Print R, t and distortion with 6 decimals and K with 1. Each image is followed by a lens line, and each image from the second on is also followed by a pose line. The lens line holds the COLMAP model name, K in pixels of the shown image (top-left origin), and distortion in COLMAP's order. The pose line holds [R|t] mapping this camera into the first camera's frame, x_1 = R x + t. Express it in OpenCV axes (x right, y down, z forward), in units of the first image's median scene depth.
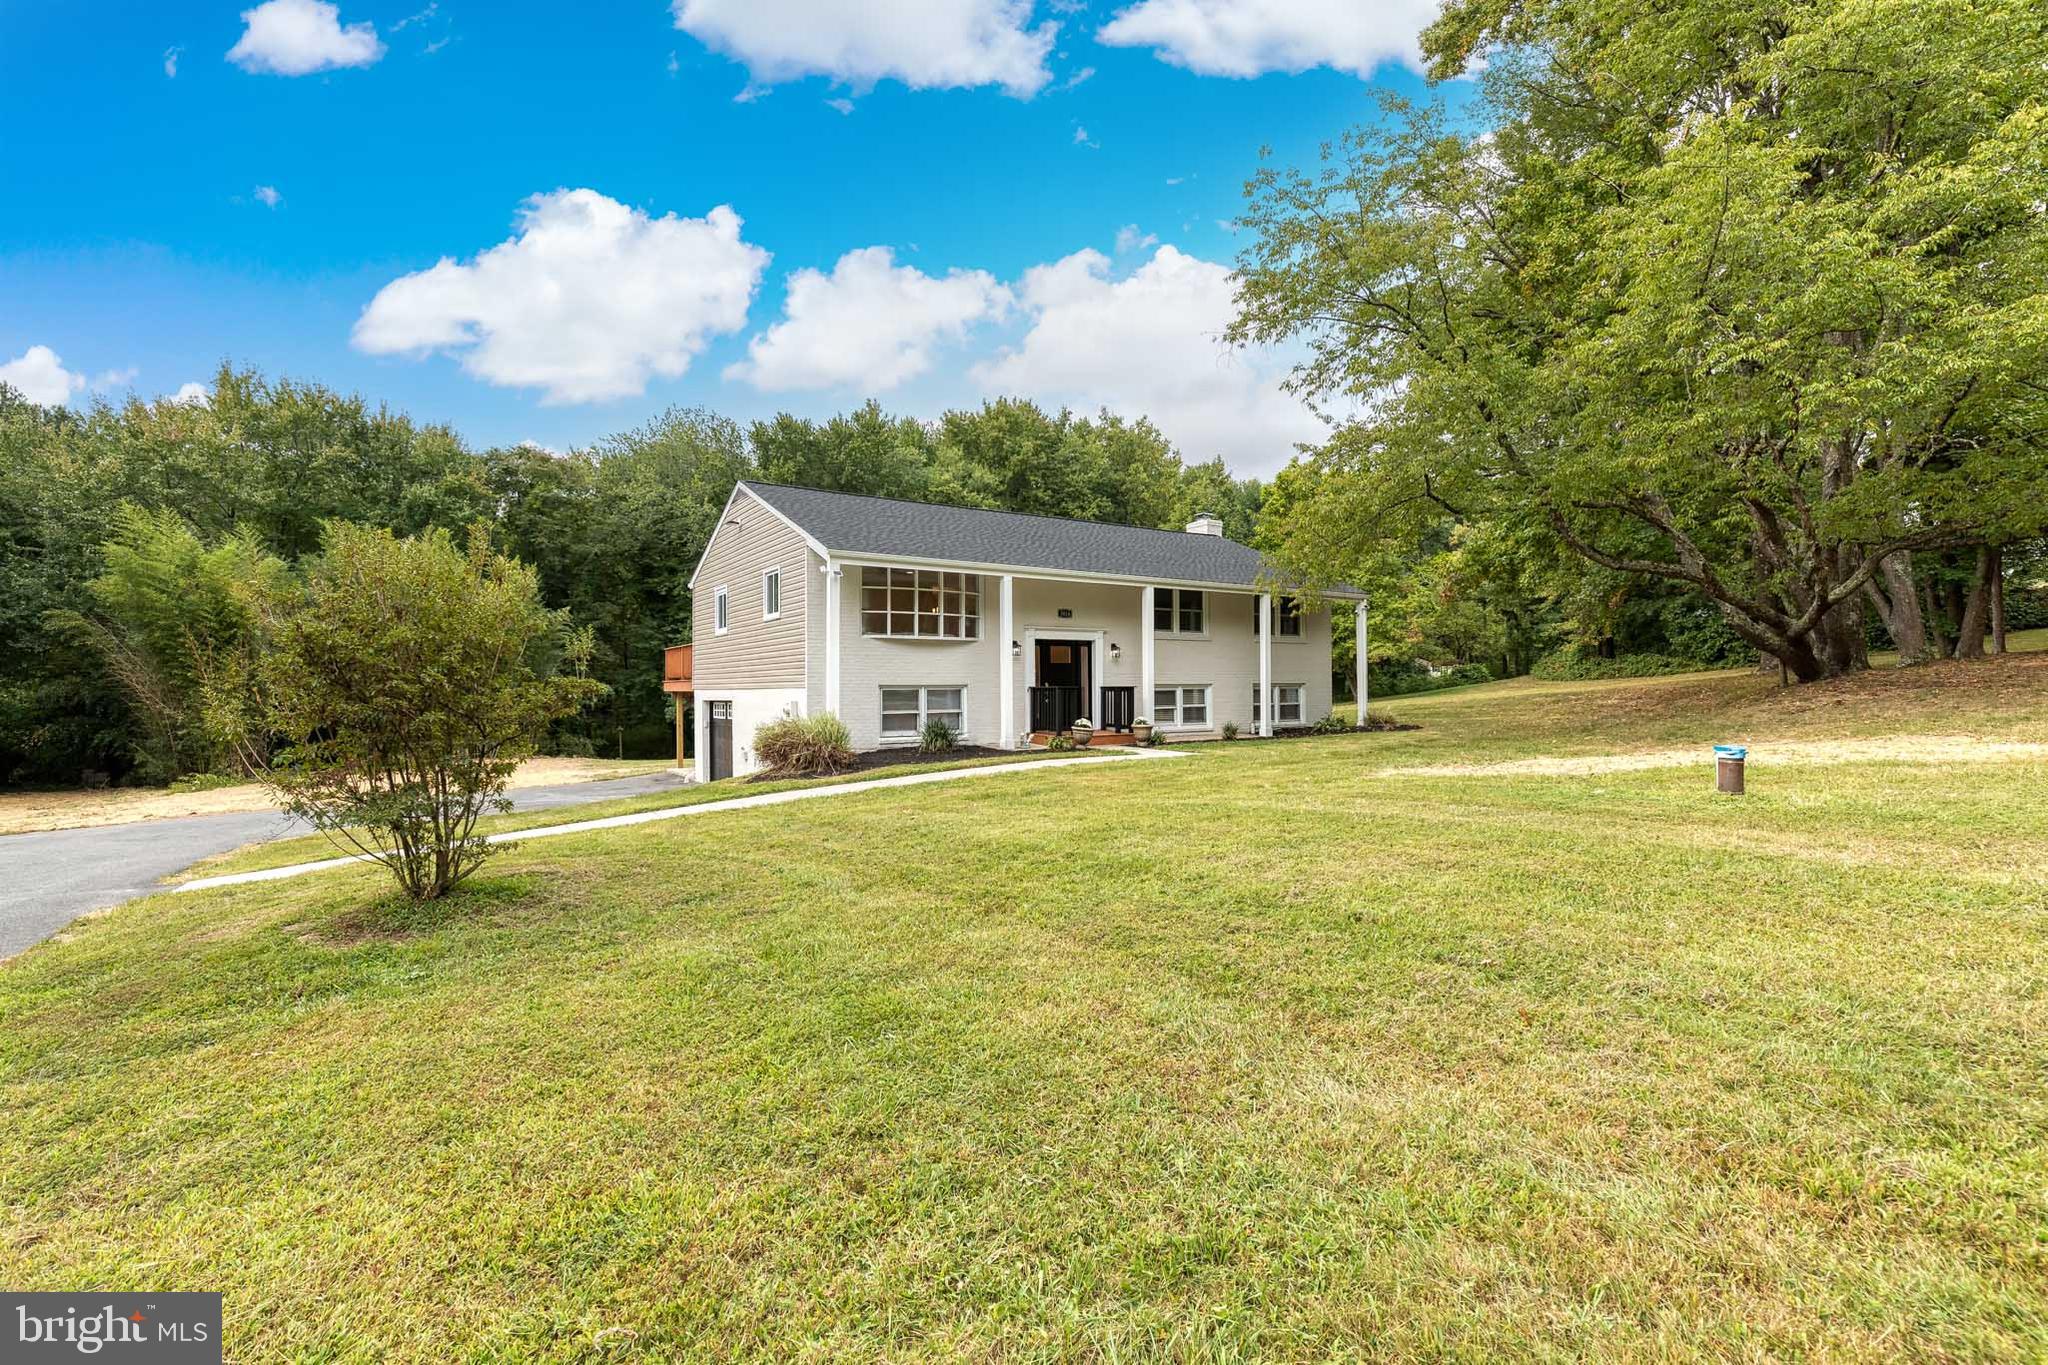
lens RADIAL K [[921.2, 0, 1023.2], [0, 921.2, 678.6], [0, 0, 1]] dist [0.005126, 0.000510]
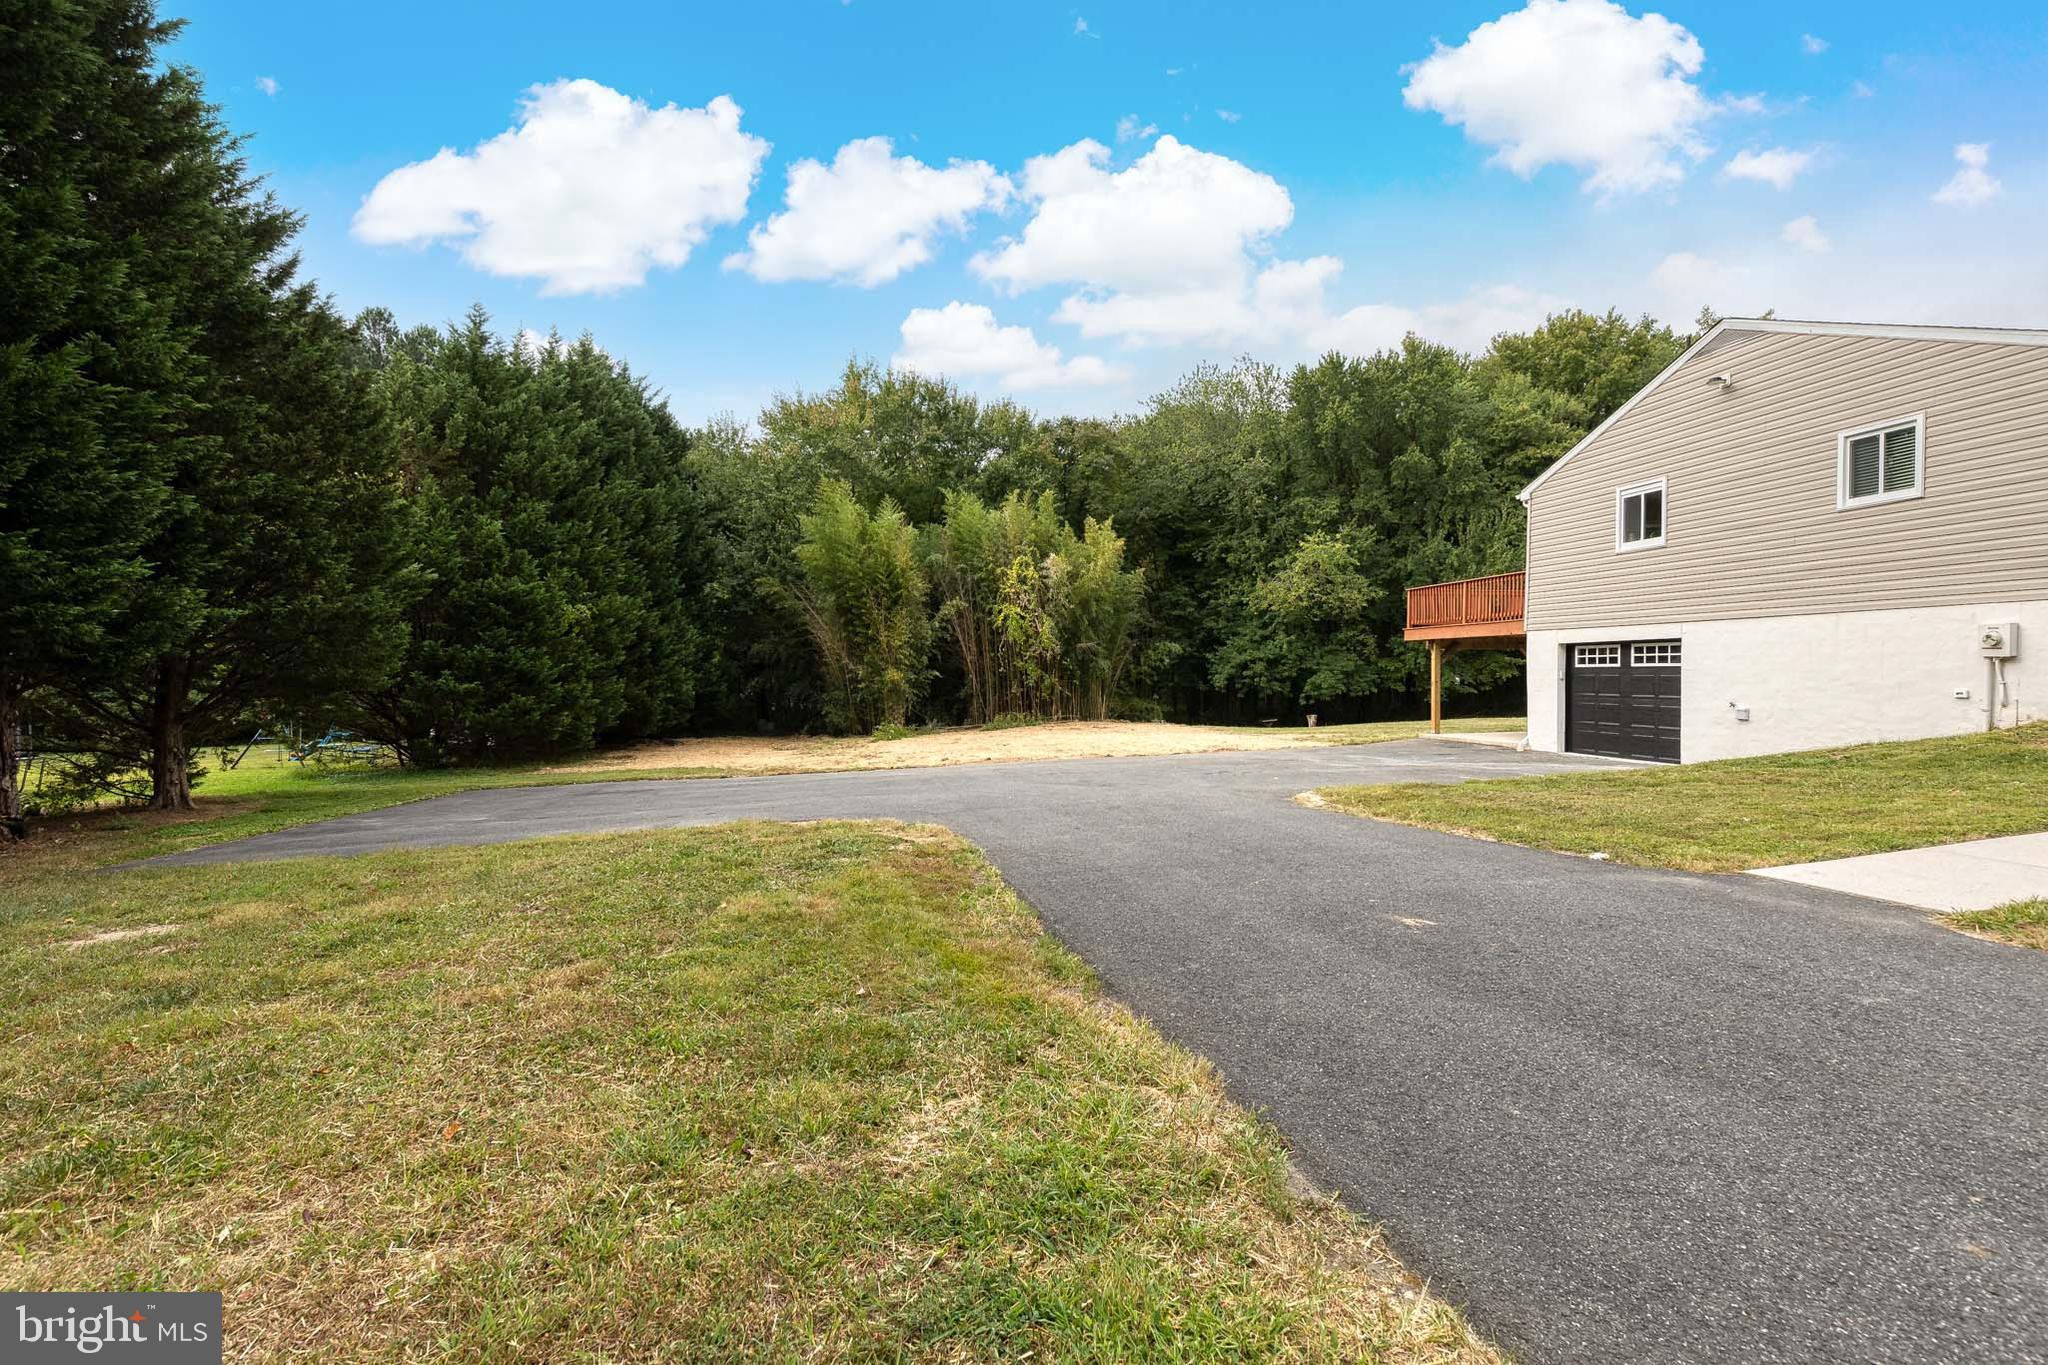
lens RADIAL K [[921.2, 0, 1026.1], [0, 921.2, 684.5], [0, 0, 1]] dist [0.005126, 0.000510]
pose [[0.917523, 0.016059, -0.397358, -0.274866], [-0.005817, 0.999619, 0.026966, 0.024544], [0.397639, -0.022430, 0.917268, 0.072952]]
